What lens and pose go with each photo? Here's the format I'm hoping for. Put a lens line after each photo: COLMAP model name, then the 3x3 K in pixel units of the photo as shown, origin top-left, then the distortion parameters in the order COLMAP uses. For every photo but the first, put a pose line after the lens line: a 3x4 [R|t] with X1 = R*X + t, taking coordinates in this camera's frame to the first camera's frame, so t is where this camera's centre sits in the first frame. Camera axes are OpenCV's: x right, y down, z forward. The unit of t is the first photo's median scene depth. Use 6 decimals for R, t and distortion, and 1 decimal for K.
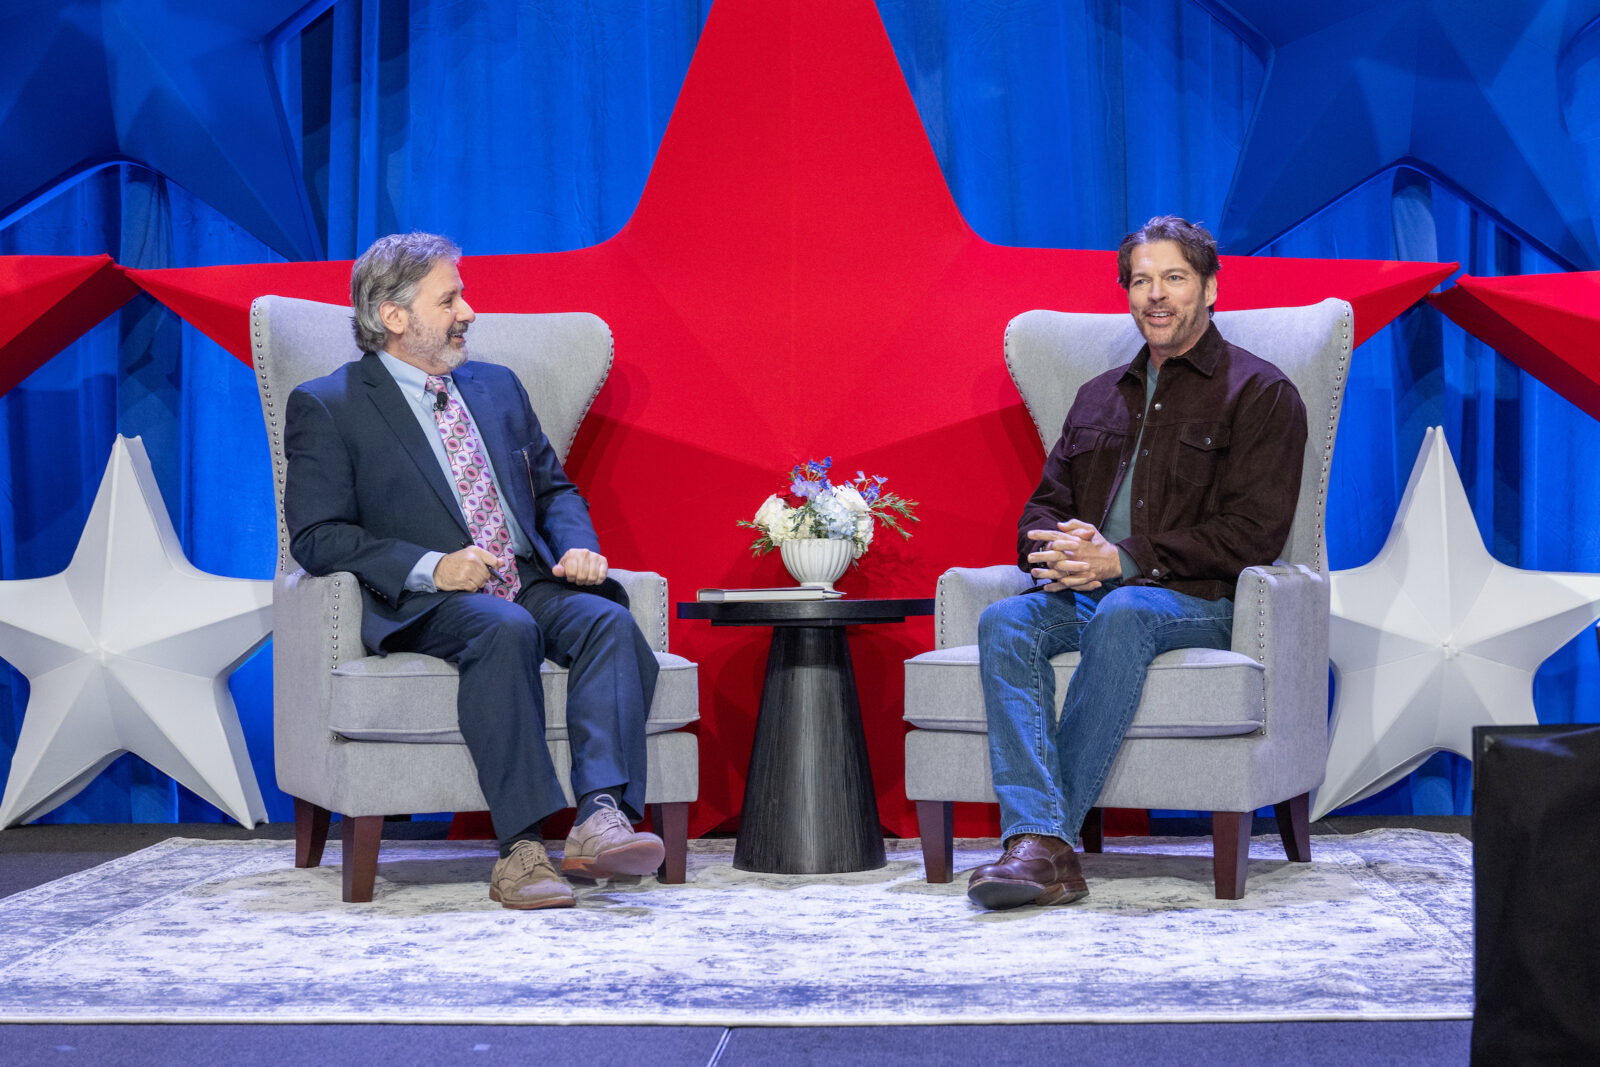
lens RADIAL K [[2115.3, 0, 800.9], [0, 2115.3, 531.6], [0, 0, 1]] dist [-0.148115, 0.000000]
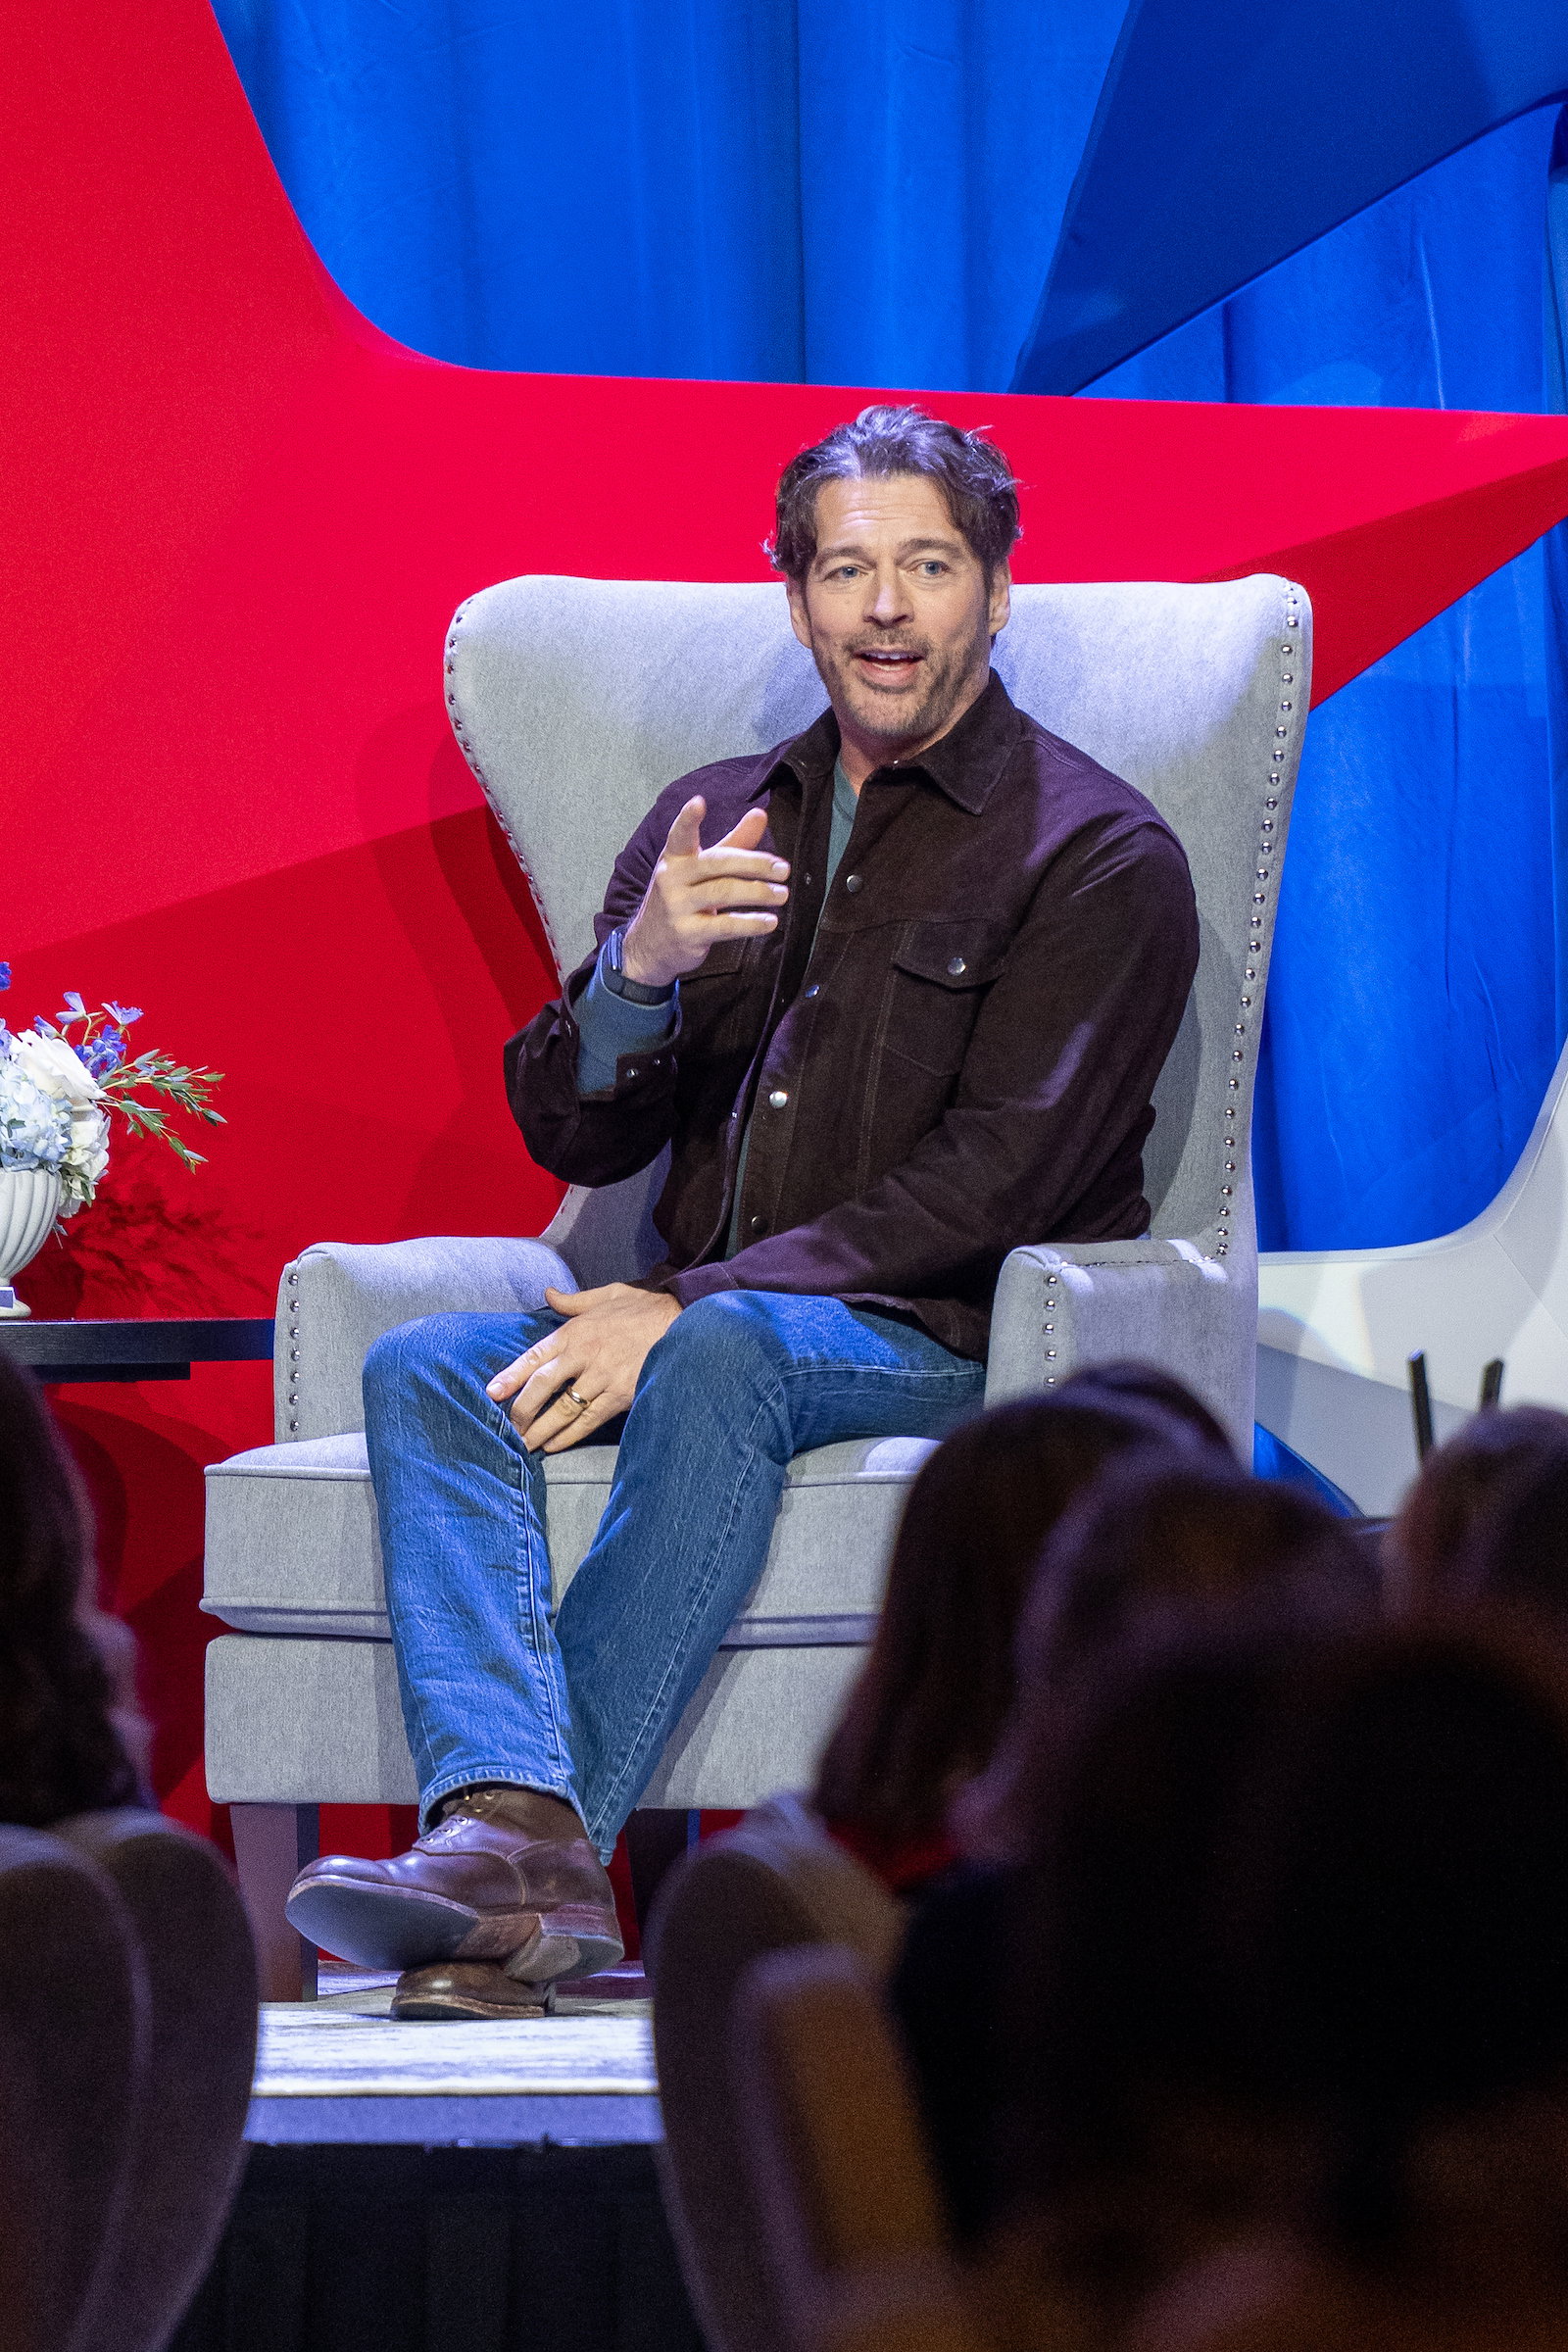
lens RADIAL K [[13495.1, 0, 785.4], [0, 13495.1, 1176.1], [0, 0, 1]] dist [0.474007, 0.000000]
pose [[0.991817, 0.004607, 0.127585, -0.168615], [-0.006994, 0.999809, 0.018264, -0.043558], [-0.127476, -0.019007, 0.991659, -1.573174]]
